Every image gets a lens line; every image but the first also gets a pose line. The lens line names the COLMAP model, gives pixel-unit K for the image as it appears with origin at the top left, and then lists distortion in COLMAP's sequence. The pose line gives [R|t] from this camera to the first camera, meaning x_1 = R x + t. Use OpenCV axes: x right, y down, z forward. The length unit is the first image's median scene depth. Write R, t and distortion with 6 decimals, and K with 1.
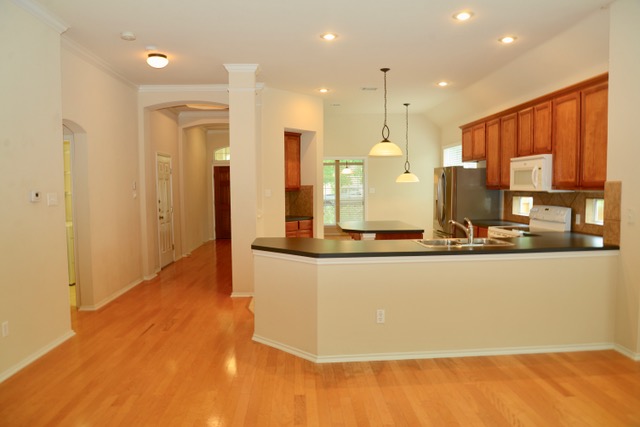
lens RADIAL K [[439.0, 0, 318.2], [0, 439.0, 216.9], [0, 0, 1]] dist [-0.071261, 0.023777]
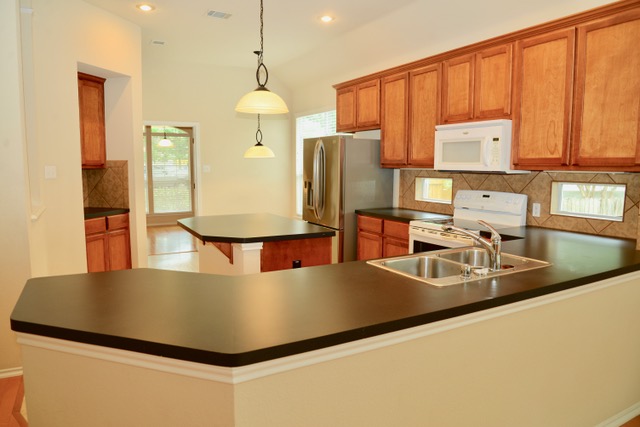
lens RADIAL K [[439.0, 0, 314.8], [0, 439.0, 215.0], [0, 0, 1]] dist [-0.071261, 0.023777]
pose [[0.904000, -0.036477, 0.425973, -0.053754], [0.017426, 0.998669, 0.048538, -0.025255], [-0.427177, -0.036455, 0.903433, 0.433649]]
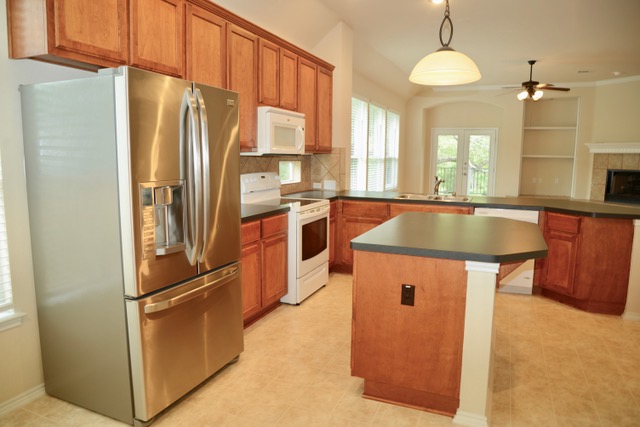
lens RADIAL K [[439.0, 0, 319.5], [0, 439.0, 212.9], [0, 0, 1]] dist [-0.071261, 0.023777]
pose [[-0.901452, -0.056219, 0.429212, 0.071370], [0.026724, 0.982412, 0.184805, -0.097378], [-0.432053, 0.178064, -0.884095, 1.638540]]
